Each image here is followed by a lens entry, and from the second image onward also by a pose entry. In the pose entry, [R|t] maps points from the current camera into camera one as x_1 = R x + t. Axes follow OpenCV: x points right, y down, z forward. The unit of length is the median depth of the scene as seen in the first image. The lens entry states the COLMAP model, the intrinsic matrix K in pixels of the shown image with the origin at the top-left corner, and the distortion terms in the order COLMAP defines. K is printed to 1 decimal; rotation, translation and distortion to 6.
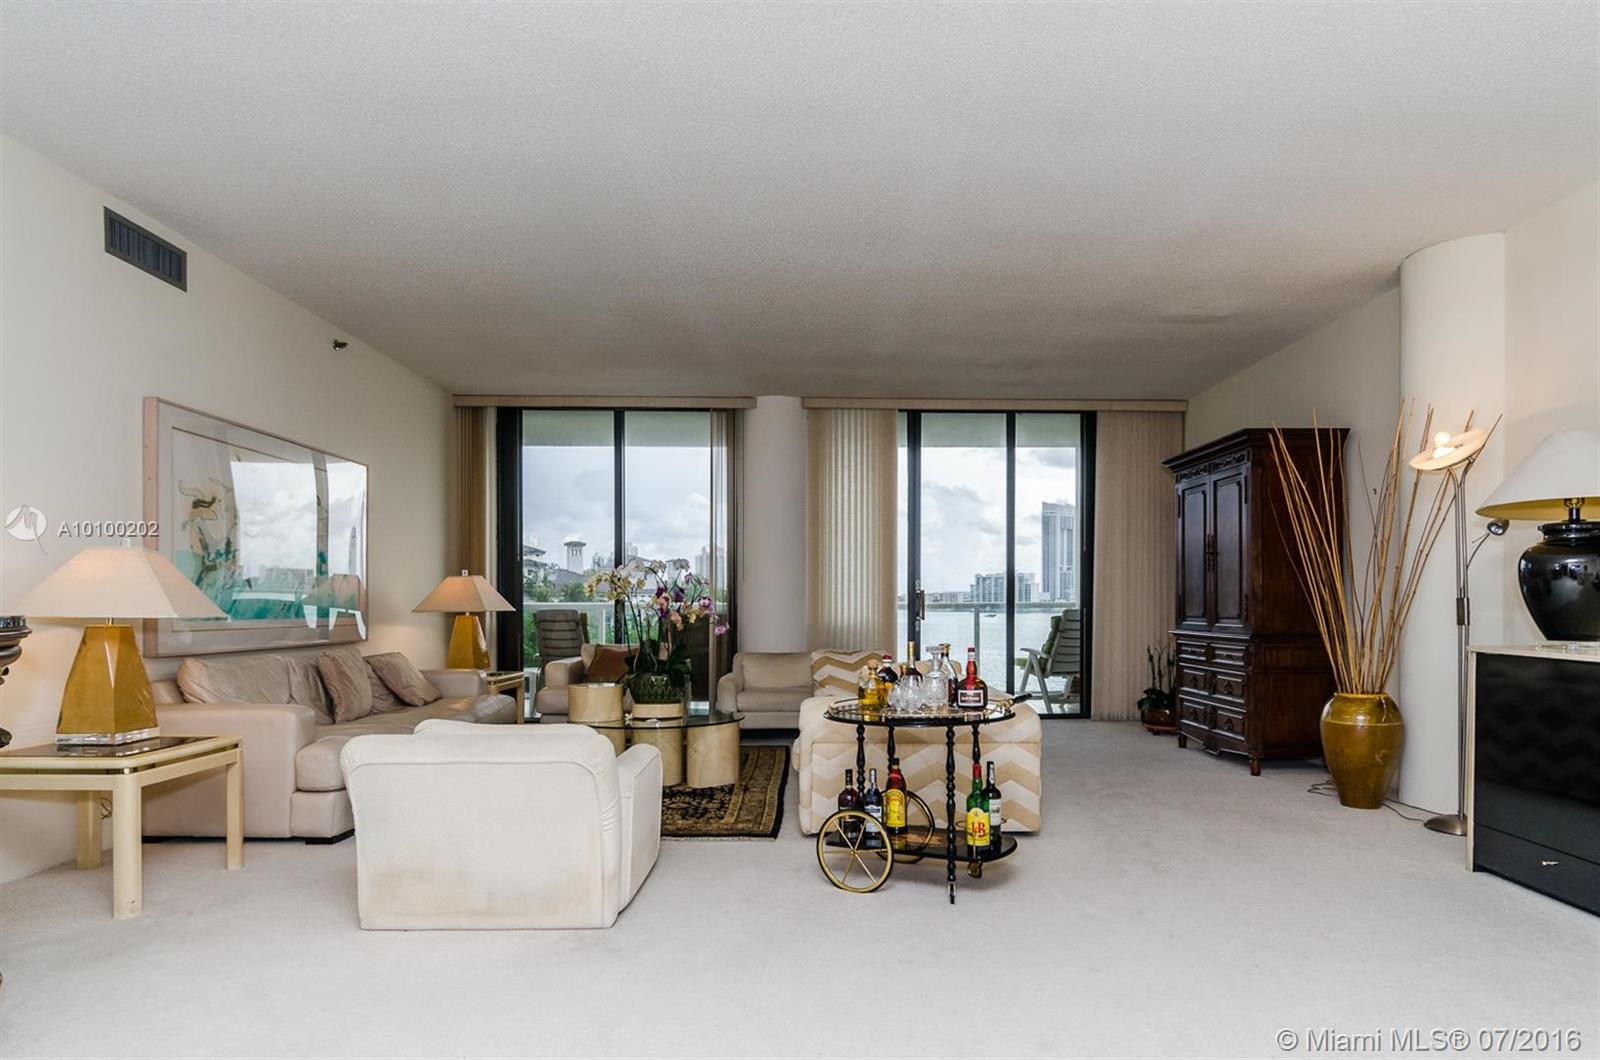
lens RADIAL K [[945.9, 0, 839.1], [0, 945.9, 608.2], [0, 0, 1]] dist [0.012033, -0.015467]
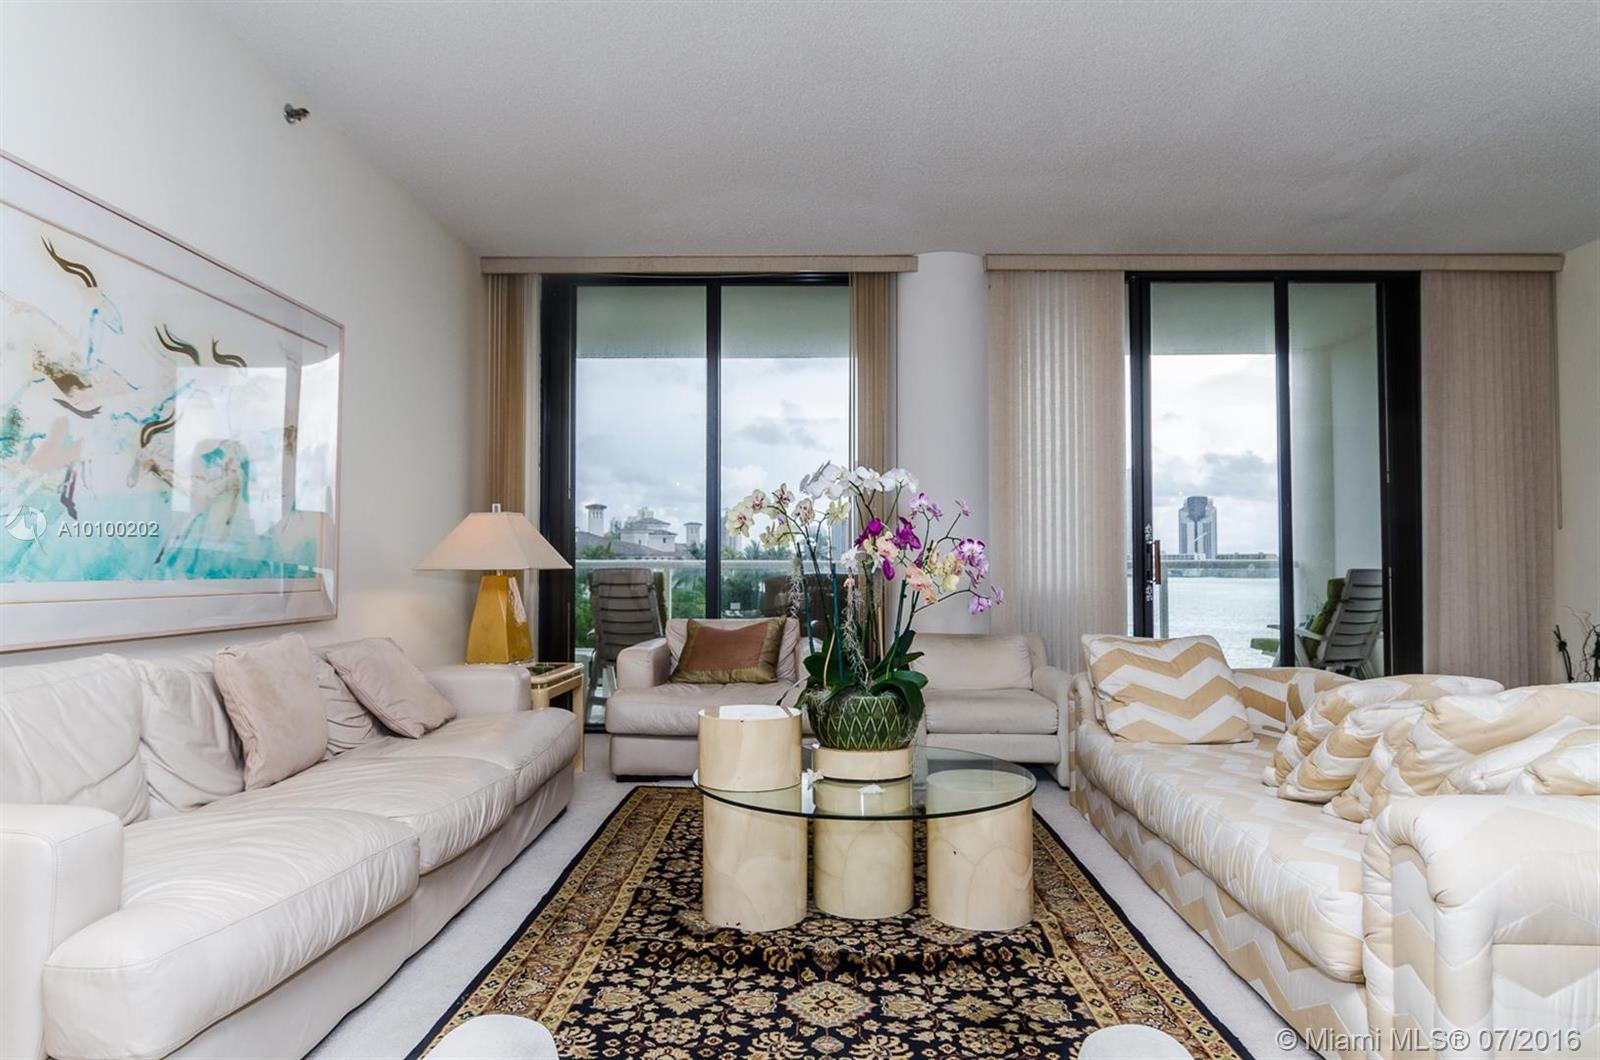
lens RADIAL K [[924.5, 0, 795.3], [0, 924.5, 541.2], [0, 0, 1]] dist [0.000672, -0.007893]
pose [[0.998527, 0.000058, -0.054266, -0.160913], [-0.001799, 0.999485, -0.032036, 0.004226], [0.054236, 0.032087, 0.998012, 0.393827]]
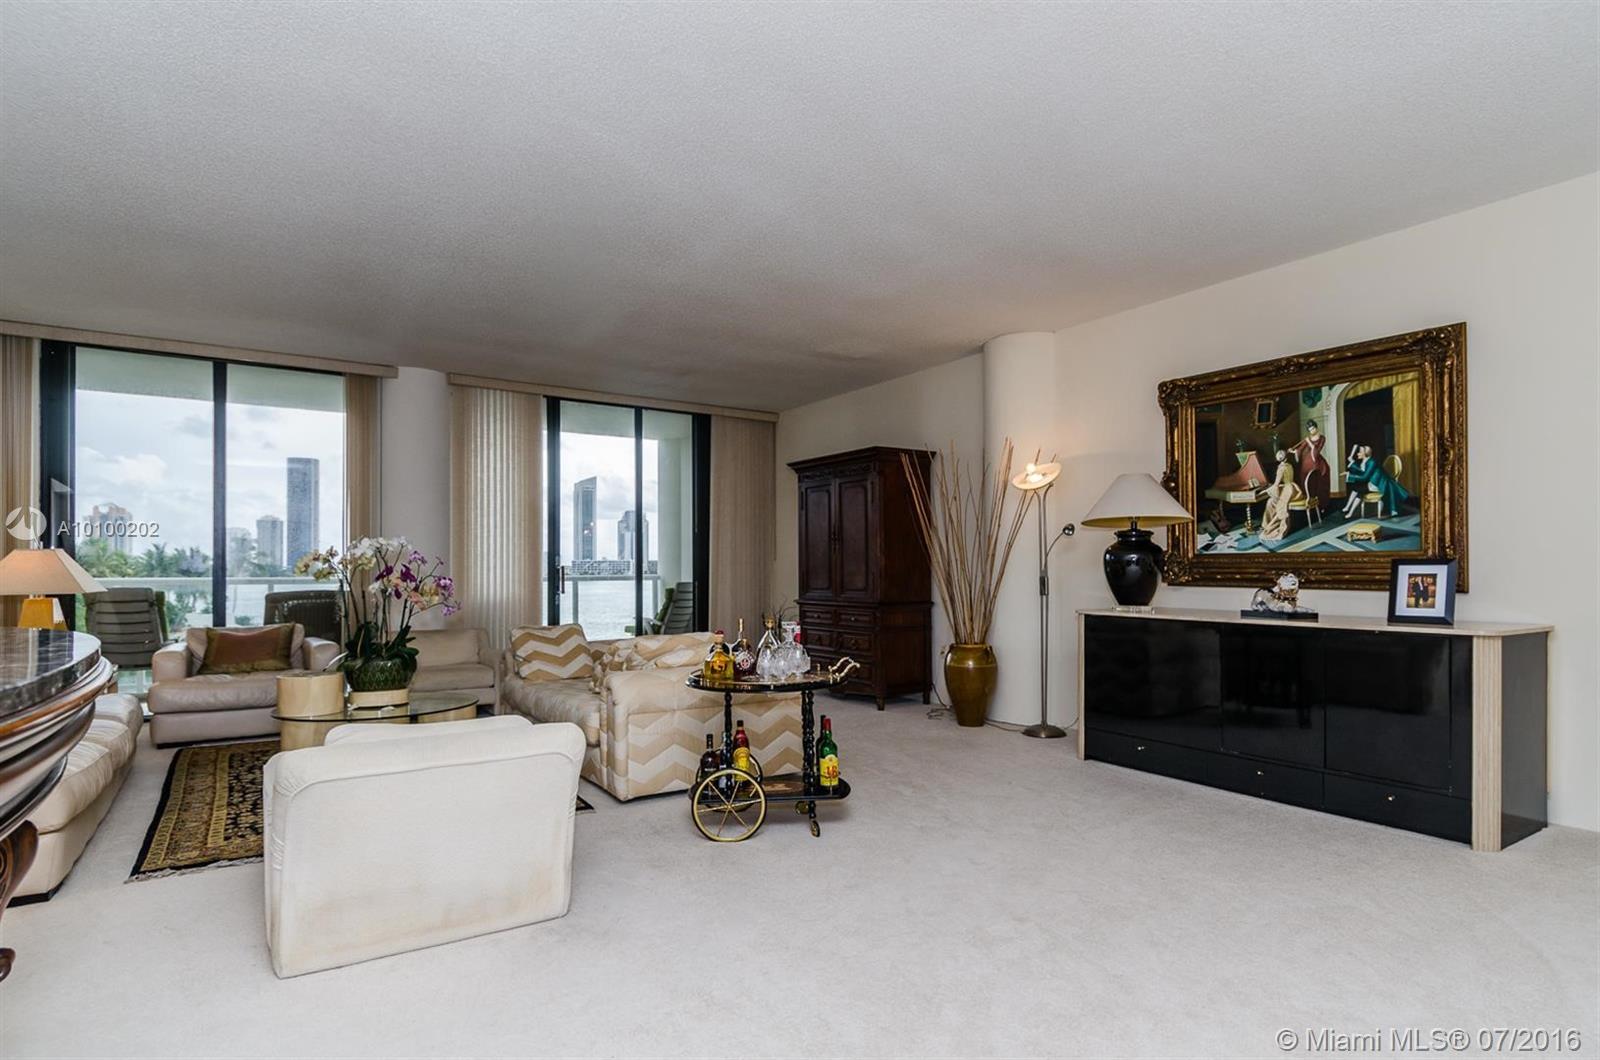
lens RADIAL K [[854.9, 0, 812.2], [0, 854.9, 560.4], [0, 0, 1]] dist [0.013054, -0.013890]
pose [[0.846616, 0.005506, 0.532176, -0.225638], [0.003558, 0.999866, -0.016005, -0.010347], [-0.532192, 0.015444, 0.846483, 0.037750]]
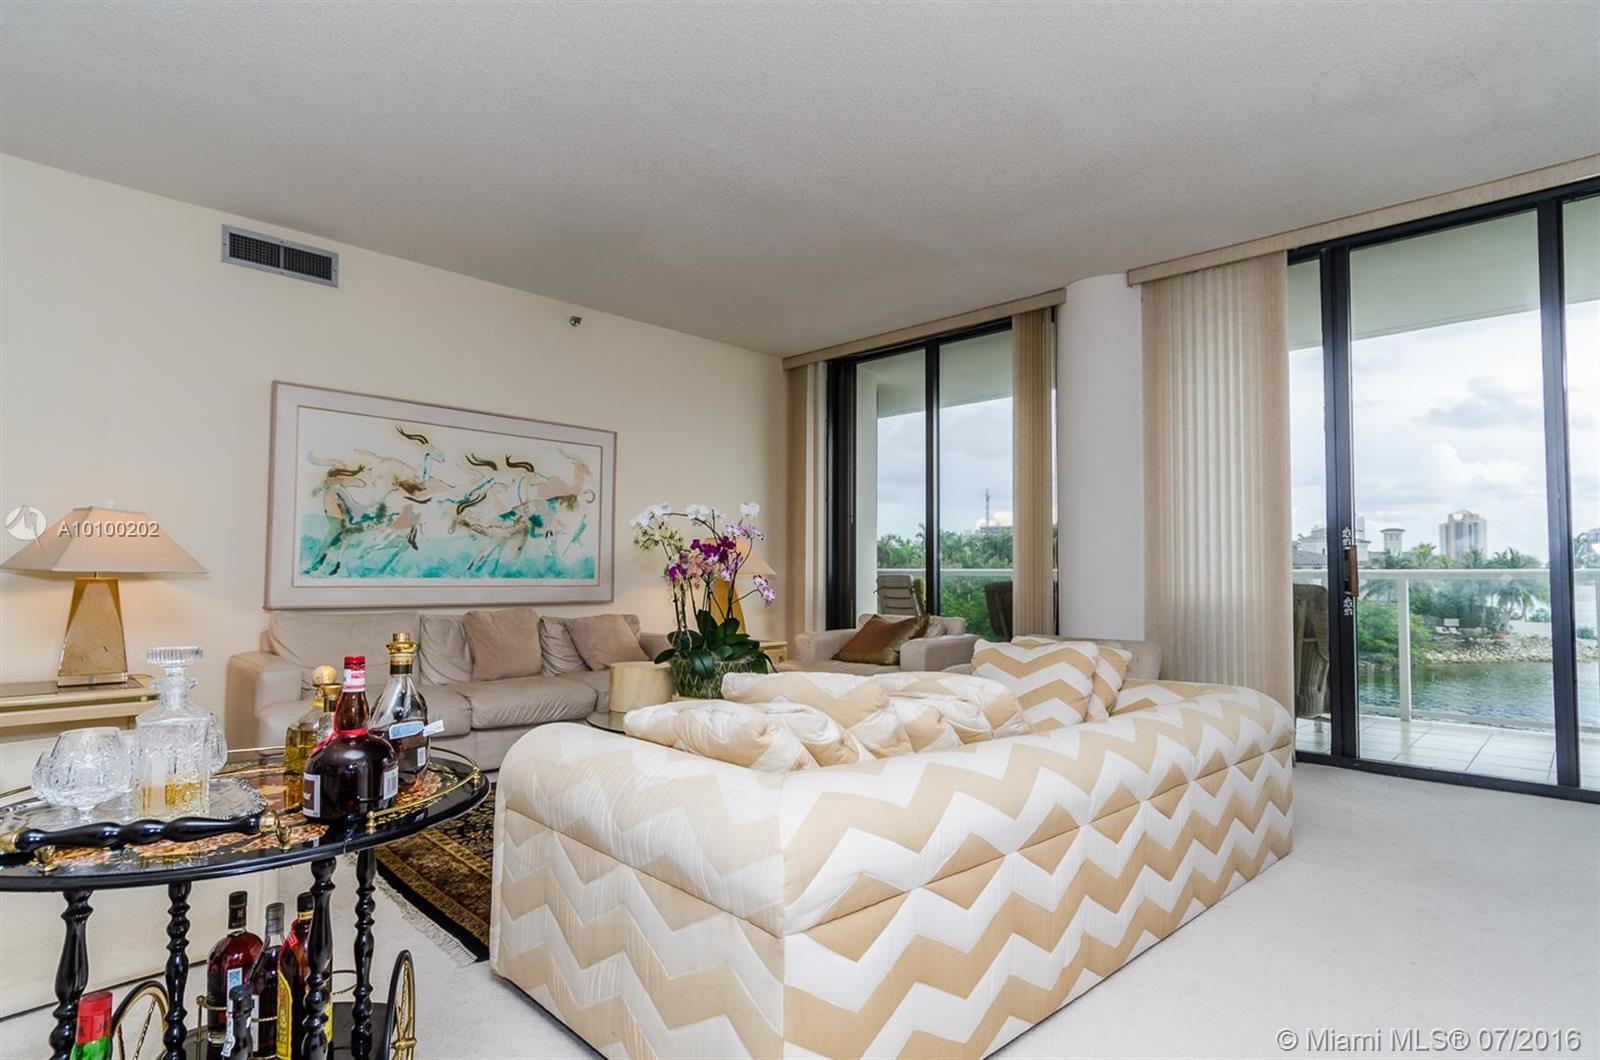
lens RADIAL K [[854.9, 0, 805.8], [0, 854.9, 545.9], [0, 0, 1]] dist [0.013054, -0.013890]
pose [[0.690232, -0.021875, -0.723258, 0.288641], [-0.009727, 0.999172, -0.039503, 0.007222], [0.723523, 0.034301, 0.689447, 0.466170]]
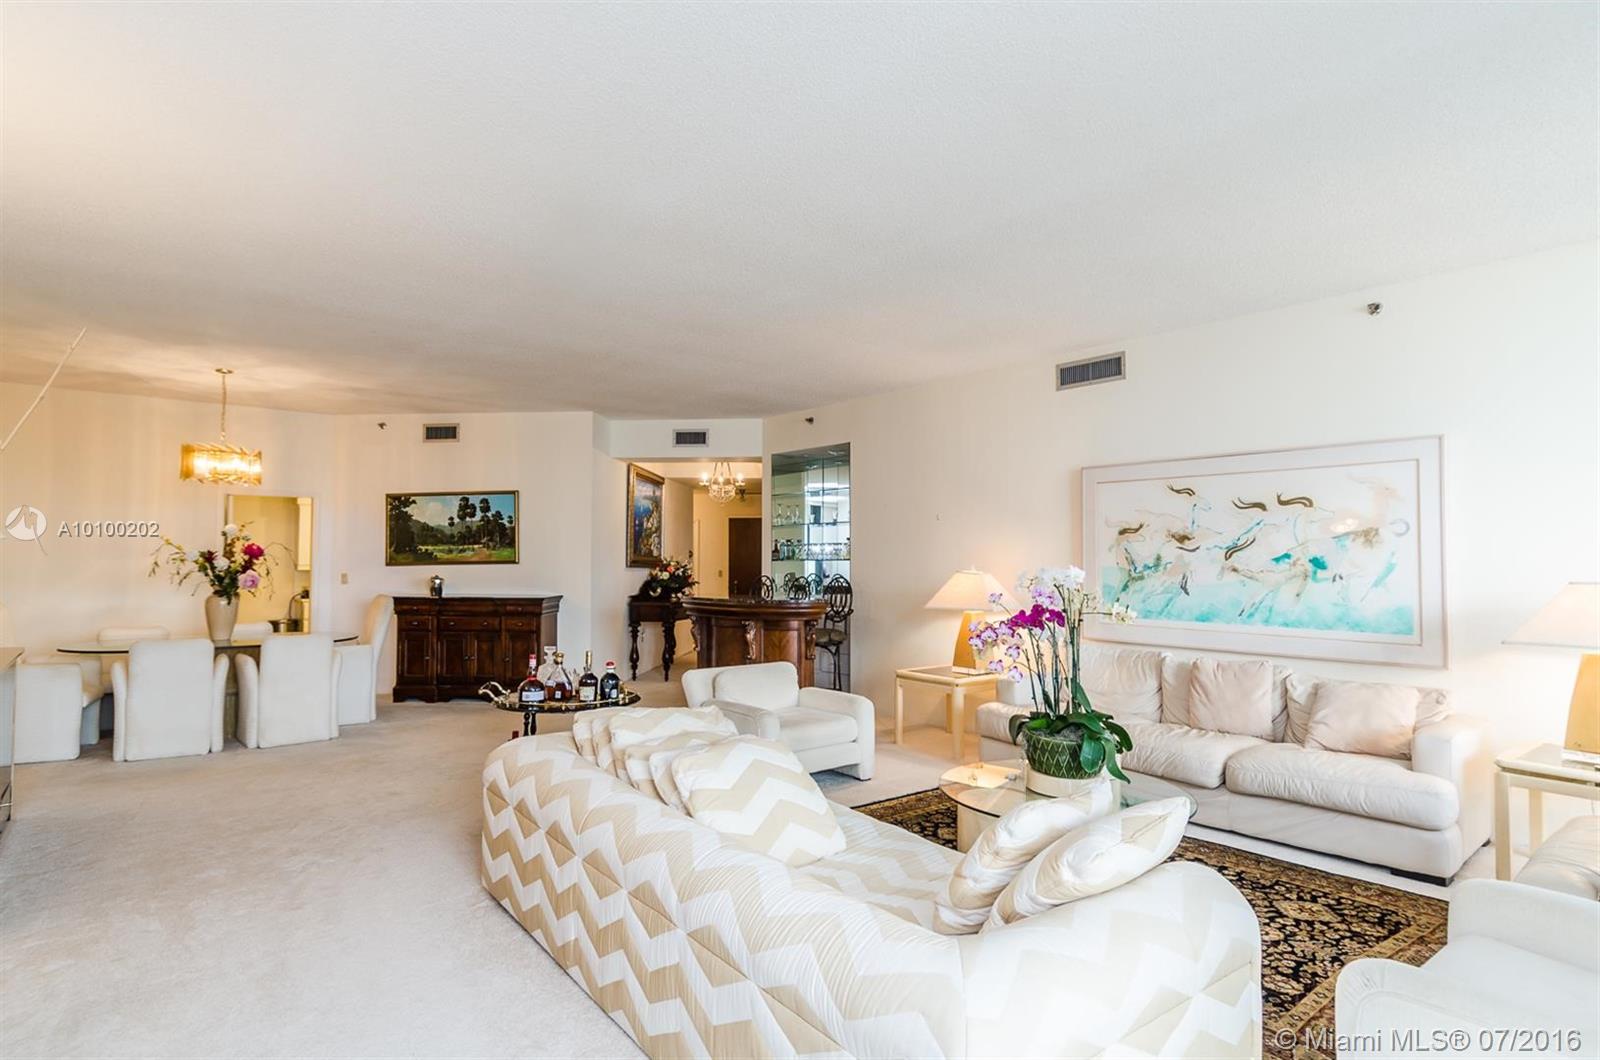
lens RADIAL K [[854.9, 0, 809.1], [0, 854.9, 529.6], [0, 0, 1]] dist [0.013054, -0.013890]
pose [[-0.796300, -0.020051, -0.604569, 0.285487], [-0.003625, 0.999591, -0.028377, -0.050224], [0.604891, -0.020405, -0.796047, 1.127840]]
